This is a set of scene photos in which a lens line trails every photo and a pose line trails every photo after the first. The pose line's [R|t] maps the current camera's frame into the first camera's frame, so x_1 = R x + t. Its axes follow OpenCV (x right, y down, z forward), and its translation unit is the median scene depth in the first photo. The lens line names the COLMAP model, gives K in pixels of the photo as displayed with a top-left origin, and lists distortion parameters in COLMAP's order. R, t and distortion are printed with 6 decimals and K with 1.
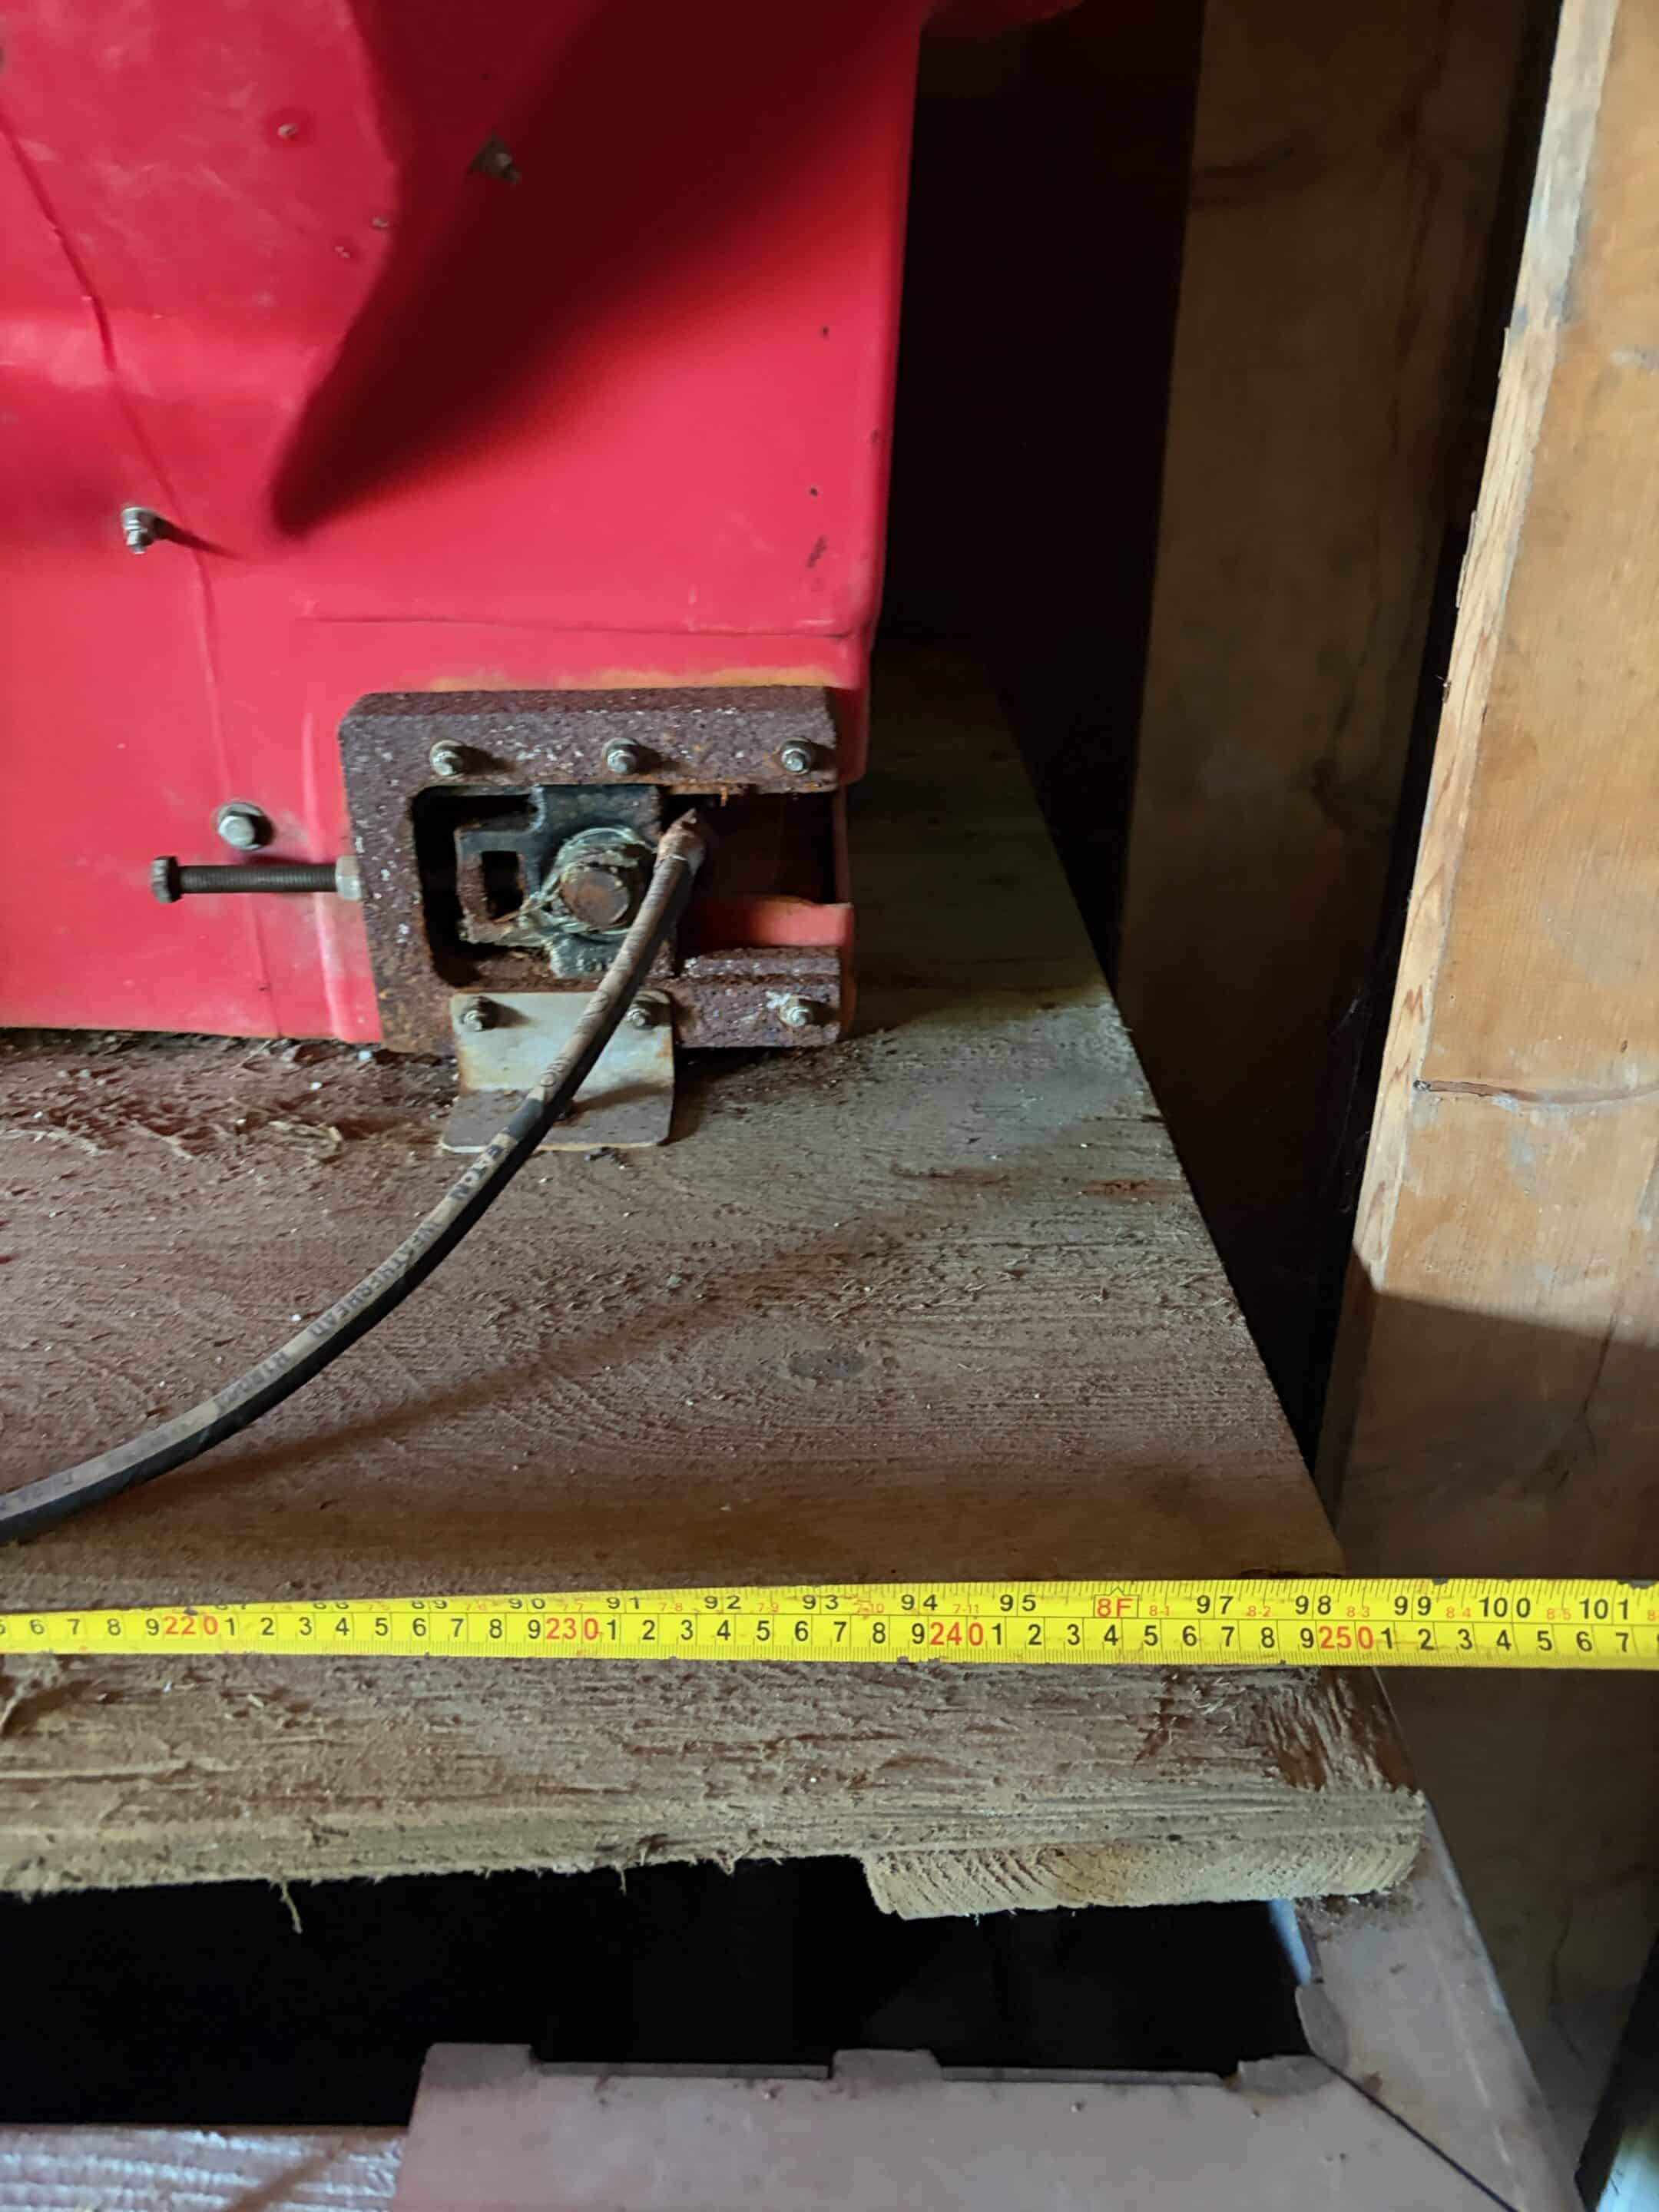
lens RADIAL K [[1693.2, 0, 828.3], [0, 1693.2, 1102.3], [0, 0, 1]] dist [-0.001334, 0.049114]
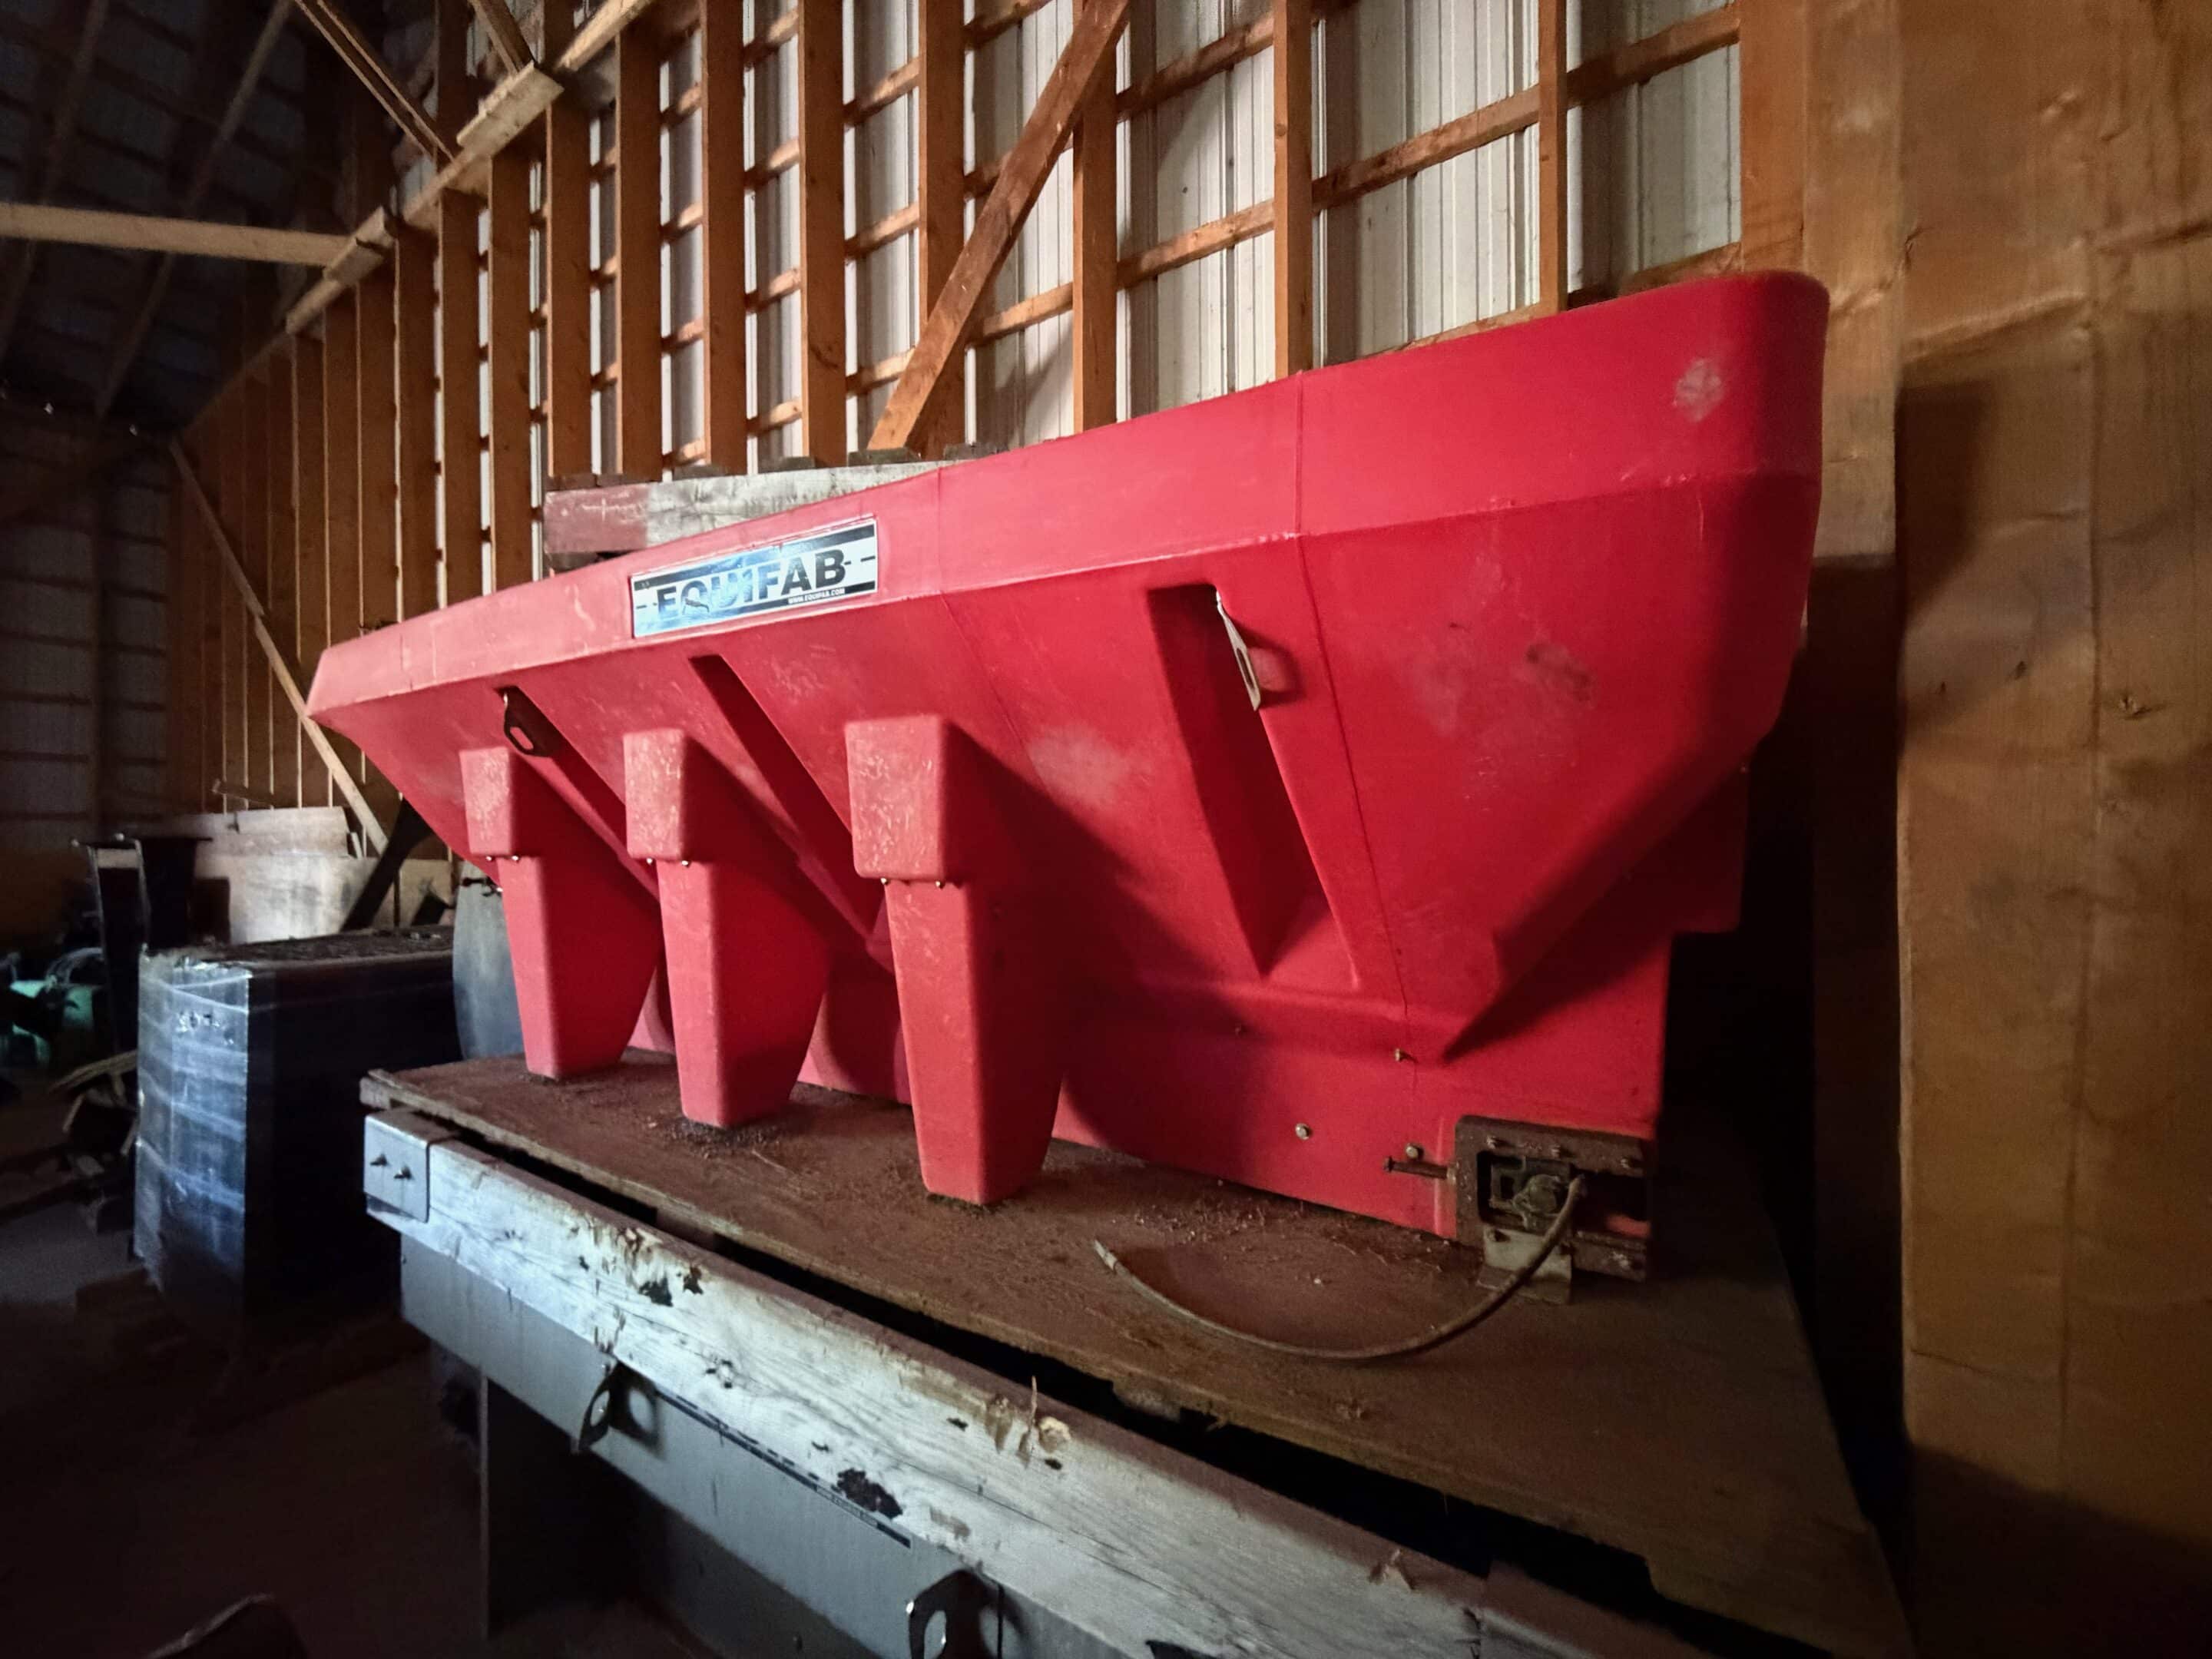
lens RADIAL K [[890.2, 0, 1106.0], [0, 890.2, 829.5], [0, 0, 1]] dist [0.000108, -0.000053]
pose [[0.853732, -0.006832, -0.520668, 0.016150], [-0.238023, 0.884213, -0.401886, 0.100944], [0.463127, 0.467034, 0.753255, -0.728673]]
